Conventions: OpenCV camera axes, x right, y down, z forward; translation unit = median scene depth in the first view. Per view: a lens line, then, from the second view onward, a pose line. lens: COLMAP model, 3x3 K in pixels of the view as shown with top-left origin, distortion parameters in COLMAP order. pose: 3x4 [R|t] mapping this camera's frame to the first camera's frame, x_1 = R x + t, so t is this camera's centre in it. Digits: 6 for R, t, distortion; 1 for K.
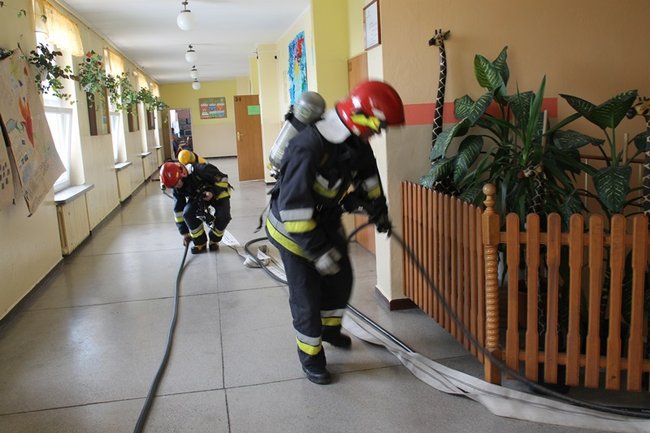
lens RADIAL K [[577.8, 0, 326.1], [0, 577.8, 219.8], [0, 0, 1]] dist [-0.125717, 0.016991]
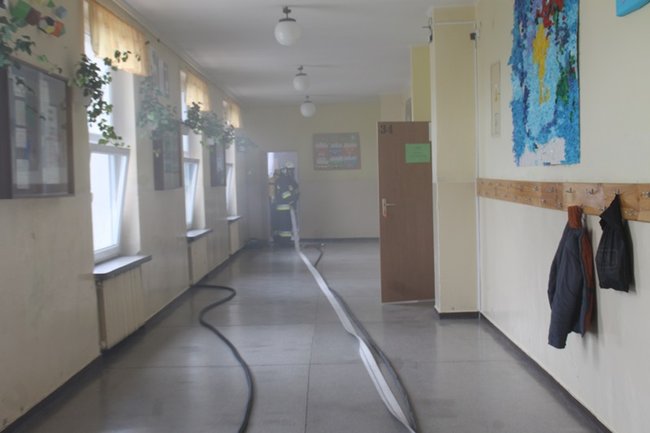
lens RADIAL K [[652.7, 0, 323.0], [0, 652.7, 216.6], [0, 0, 1]] dist [0.006469, 0.000000]
pose [[0.973421, 0.036607, -0.226080, -0.077979], [-0.061139, 0.992854, -0.102481, -0.080188], [0.220713, 0.113579, 0.968703, 0.472097]]
